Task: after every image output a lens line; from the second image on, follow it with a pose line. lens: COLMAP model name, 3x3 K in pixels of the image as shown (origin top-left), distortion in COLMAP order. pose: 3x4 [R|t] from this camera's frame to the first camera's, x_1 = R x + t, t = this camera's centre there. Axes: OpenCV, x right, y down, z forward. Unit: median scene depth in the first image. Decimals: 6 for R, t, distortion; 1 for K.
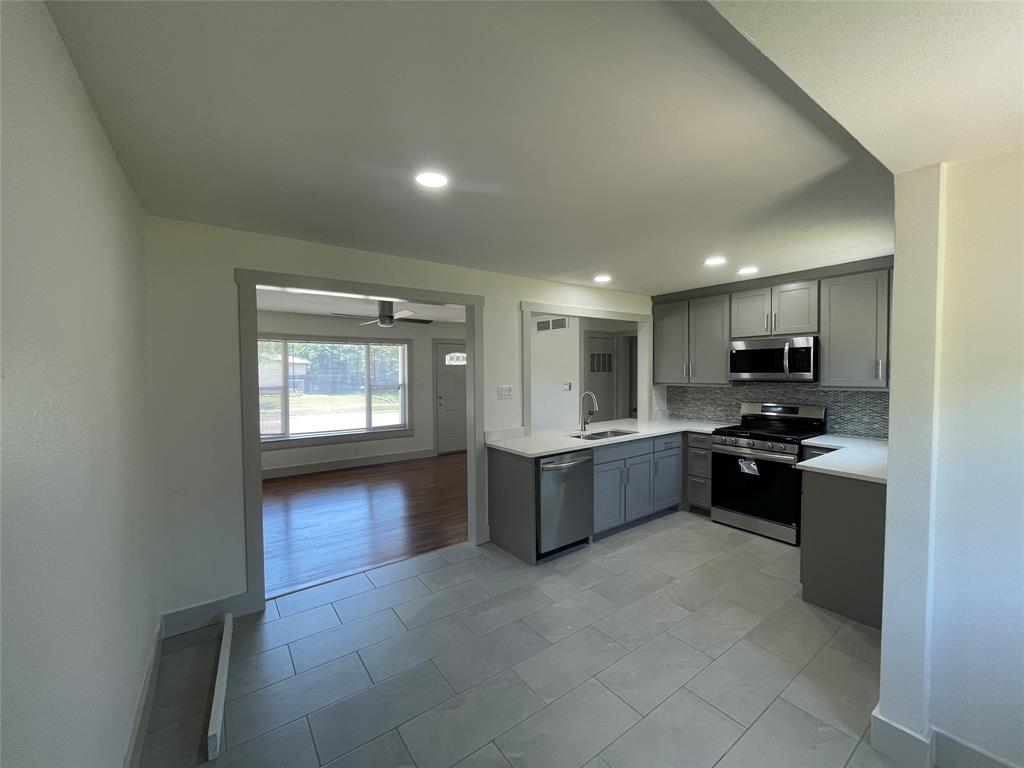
lens RADIAL K [[412.8, 0, 512.0], [0, 412.8, 384.0], [0, 0, 1]] dist [0.000200, 0.000039]
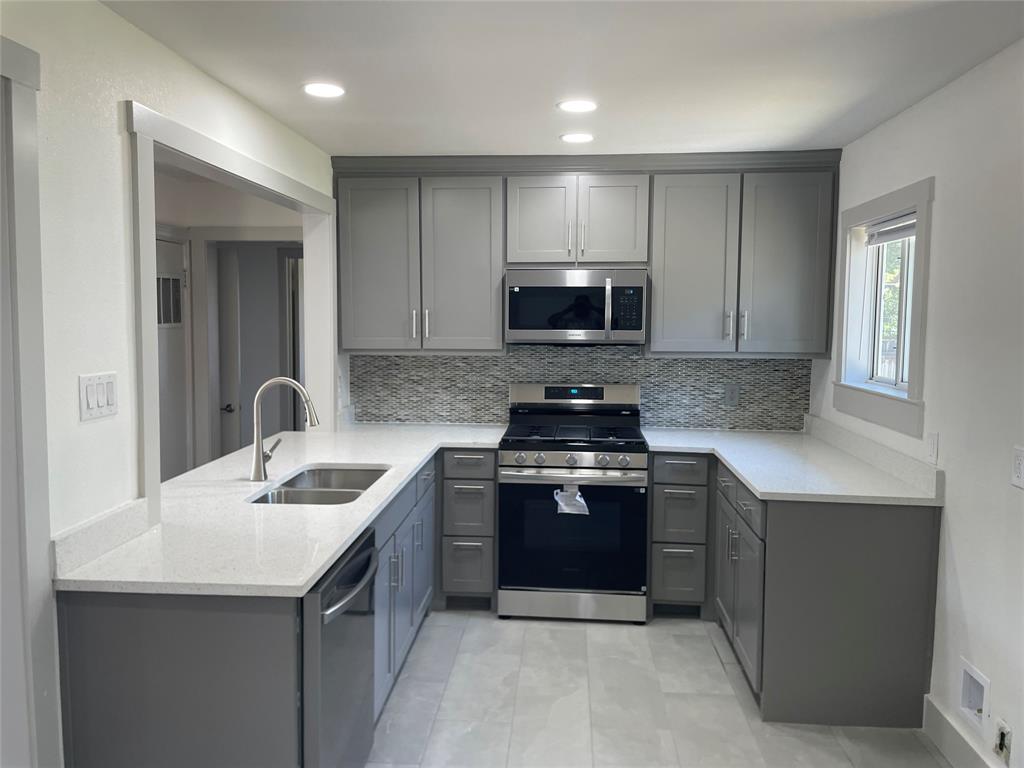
lens RADIAL K [[784.9, 0, 510.1], [0, 784.9, 371.4], [0, 0, 1]] dist [0.065220, -0.006070]
pose [[0.645208, -0.042297, 0.762835, -0.244934], [0.013040, 0.998931, 0.044359, -0.017911], [-0.763895, -0.018673, 0.645070, 0.362629]]
